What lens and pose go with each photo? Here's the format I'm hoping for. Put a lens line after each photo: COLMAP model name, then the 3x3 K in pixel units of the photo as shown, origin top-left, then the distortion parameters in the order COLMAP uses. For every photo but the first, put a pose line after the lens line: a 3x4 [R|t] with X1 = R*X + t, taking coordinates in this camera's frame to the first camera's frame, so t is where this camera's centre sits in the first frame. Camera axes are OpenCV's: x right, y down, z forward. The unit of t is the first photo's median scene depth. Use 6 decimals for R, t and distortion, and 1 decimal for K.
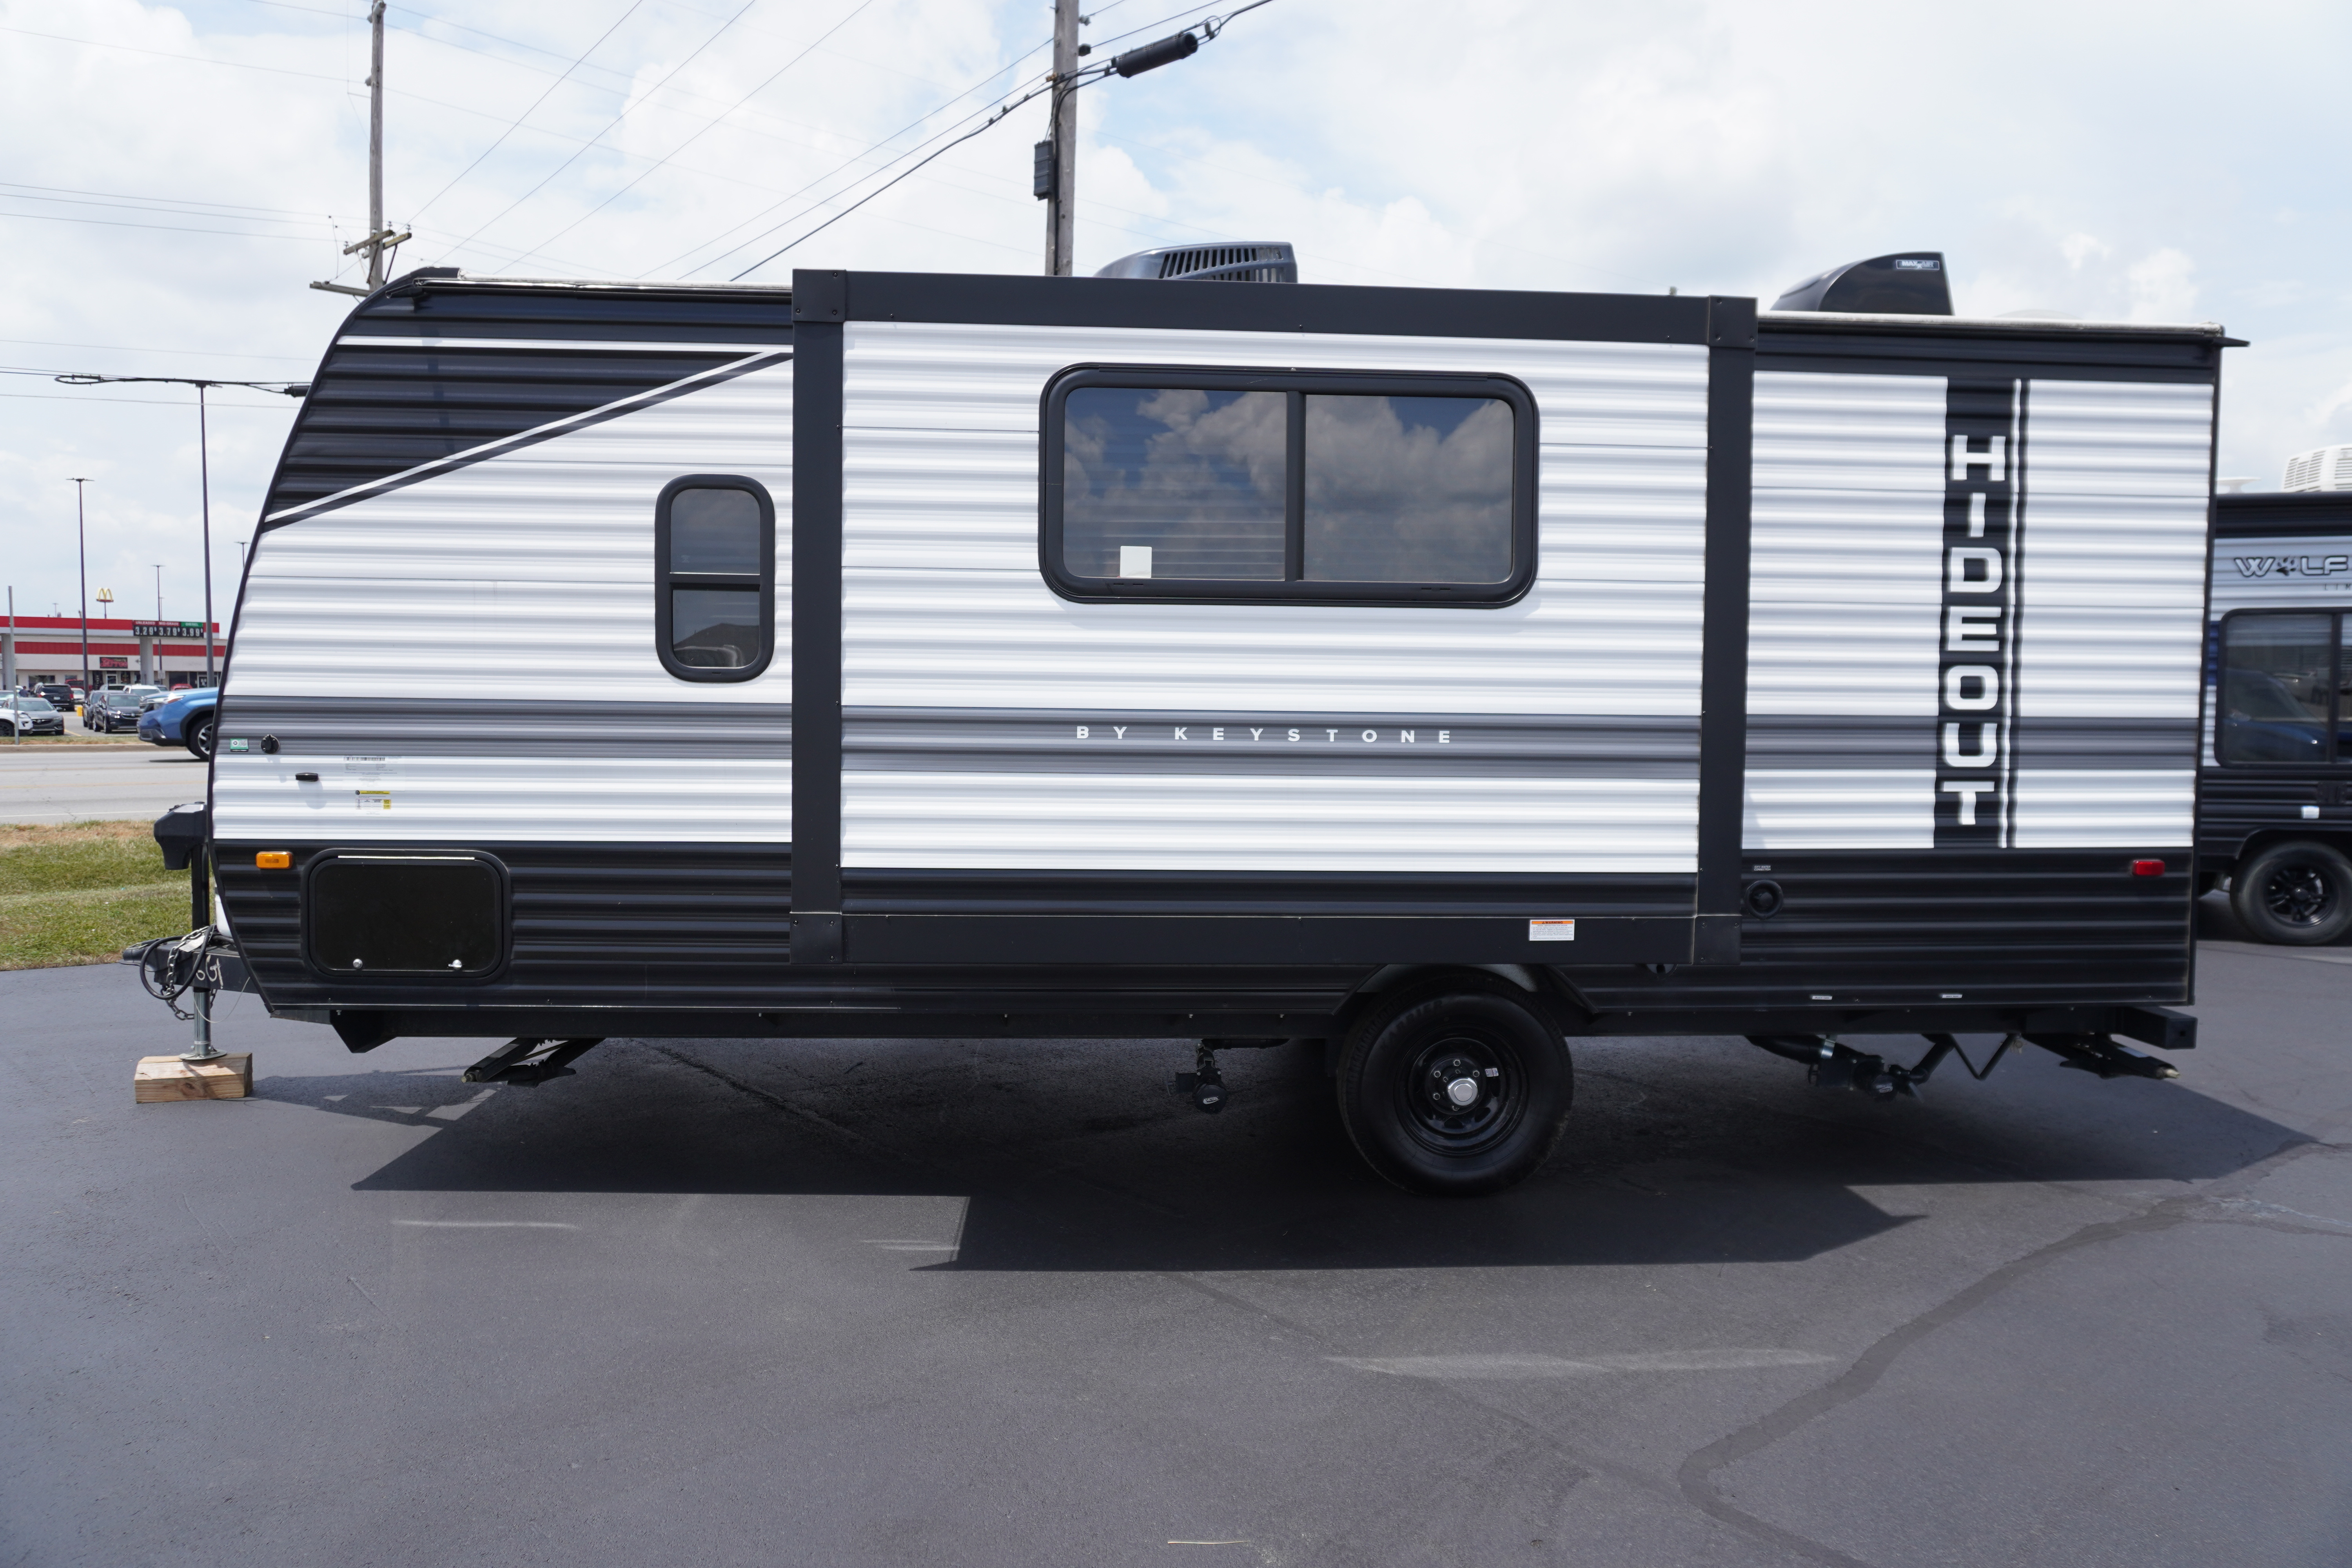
lens RADIAL K [[1571.1, 0, 1176.0], [0, 1571.1, 777.8], [0, 0, 1]] dist [-0.033914, 0.007383]
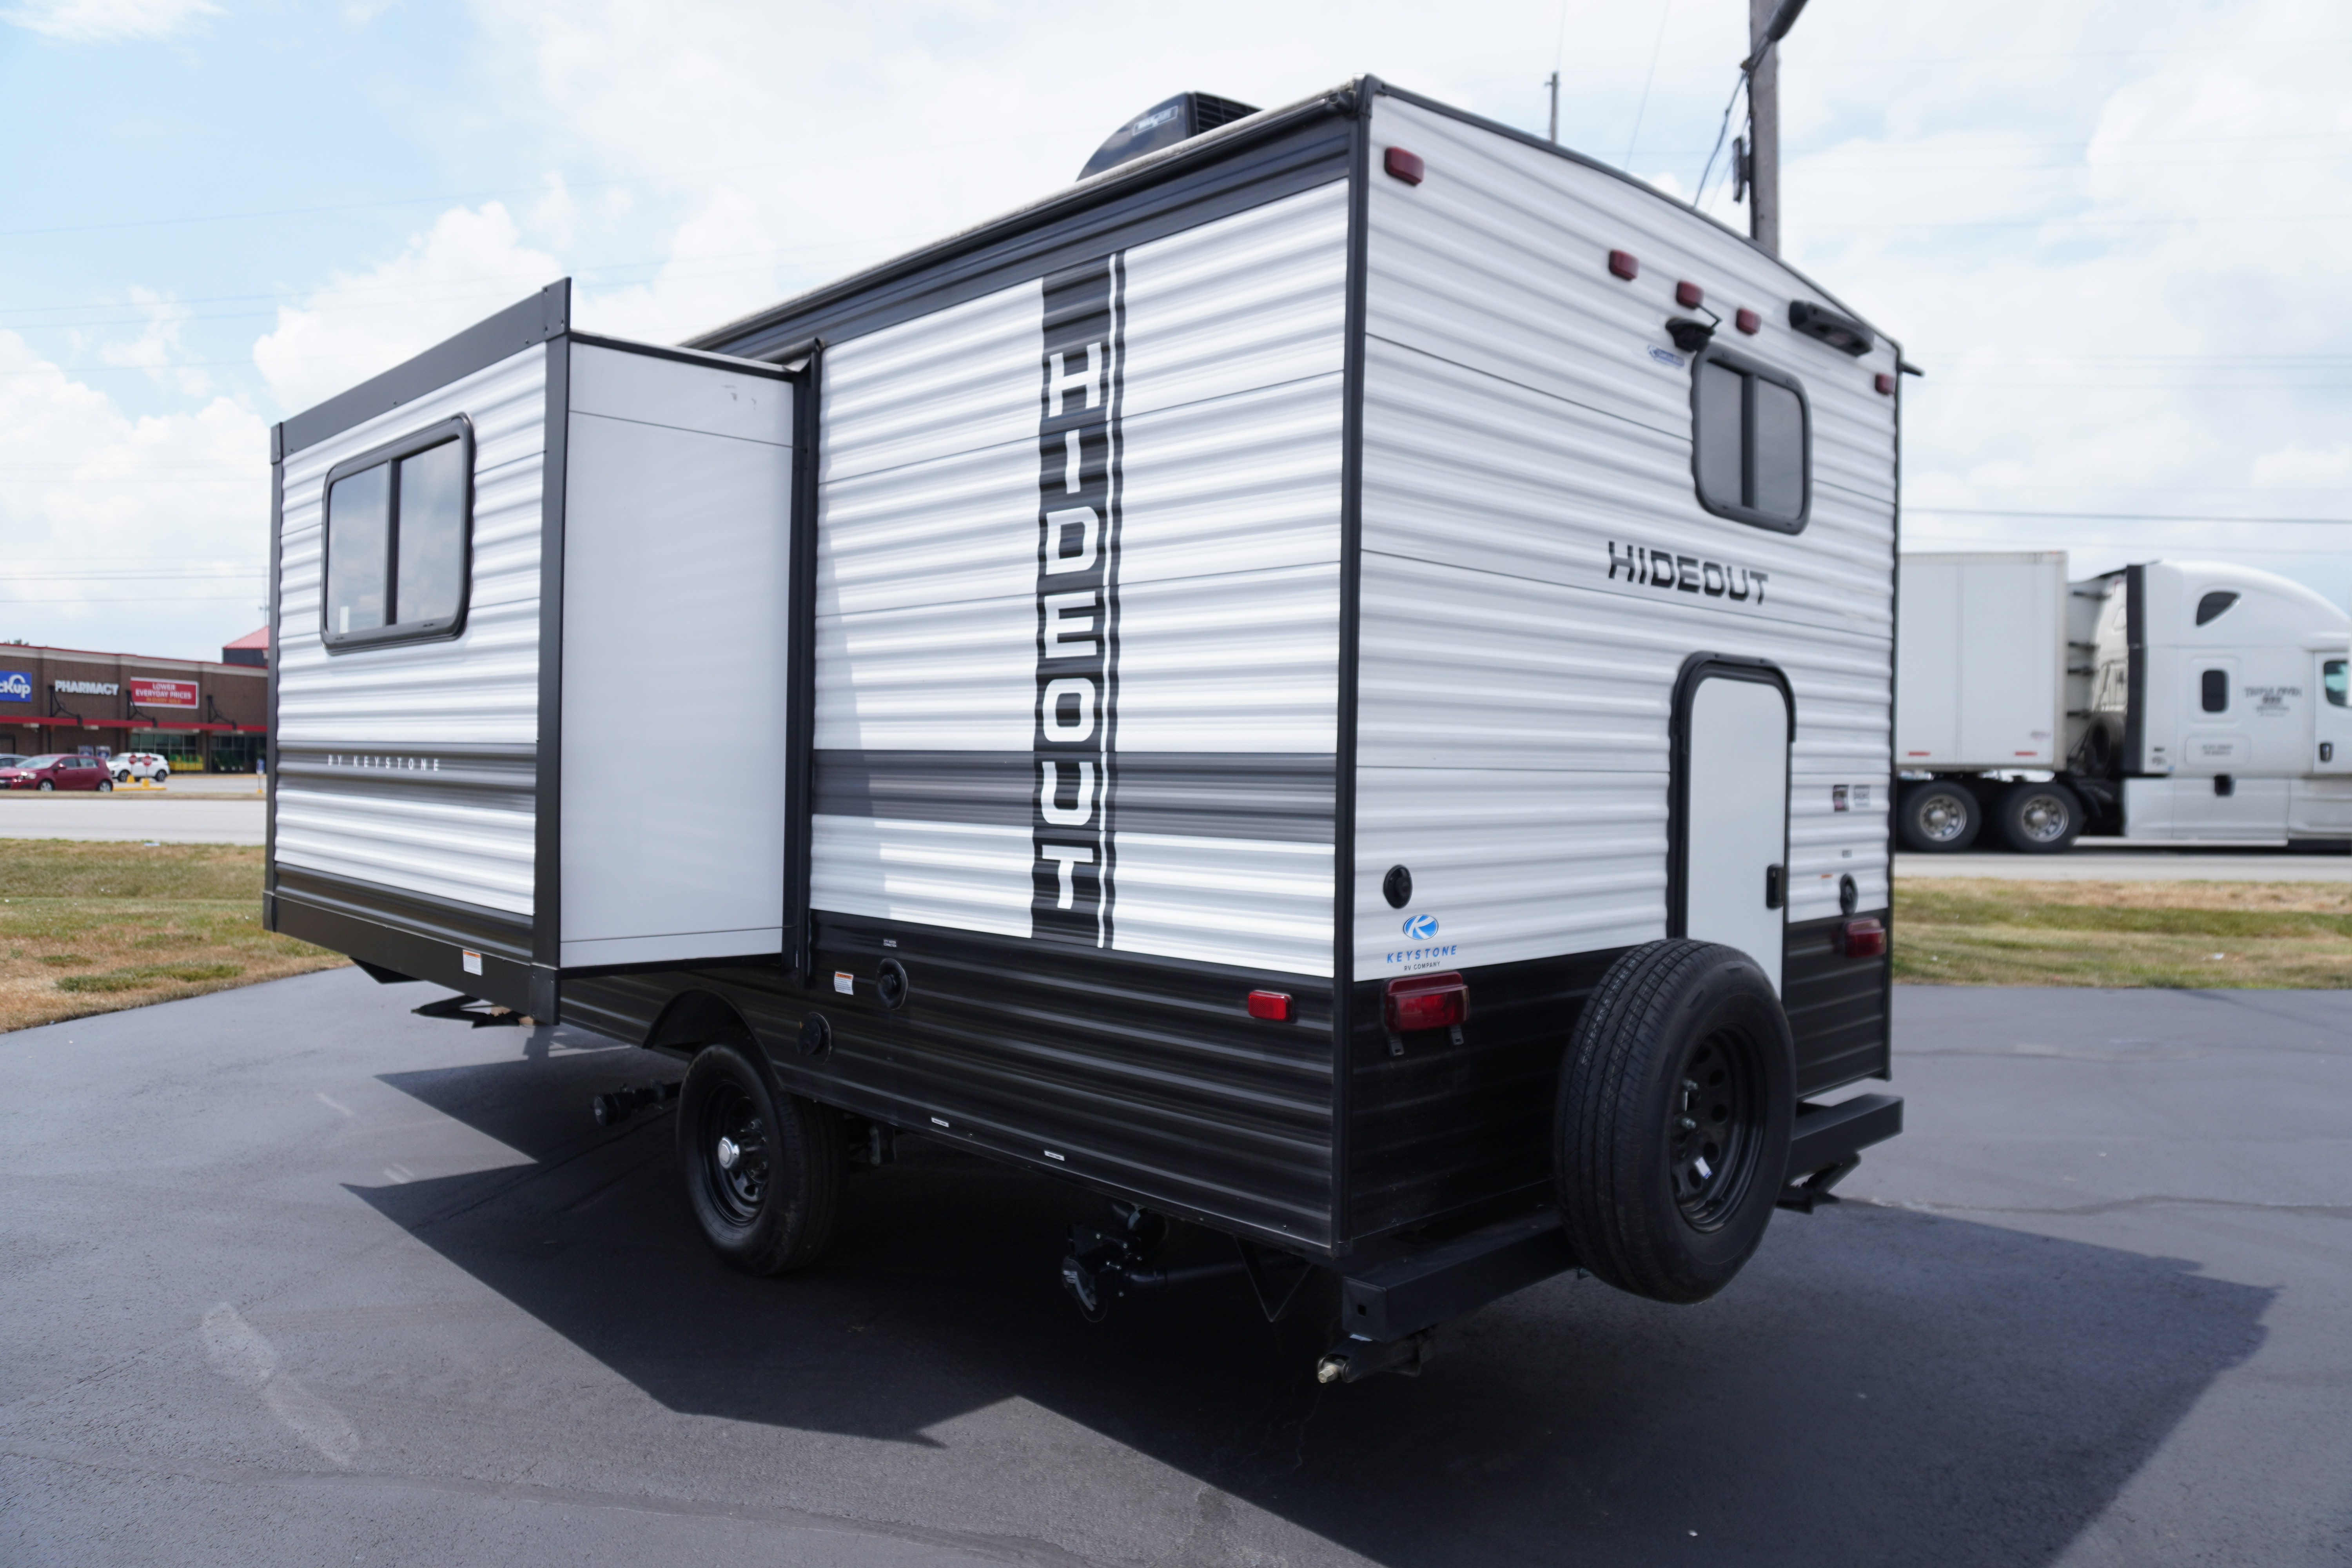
lens RADIAL K [[1571.1, 0, 1181.8], [0, 1571.1, 775.7], [0, 0, 1]] dist [-0.033914, 0.007383]
pose [[0.653505, 0.010274, -0.756852, 1.074093], [-0.050128, 0.998300, -0.029731, -0.010690], [0.755260, 0.057369, 0.652910, 0.586408]]
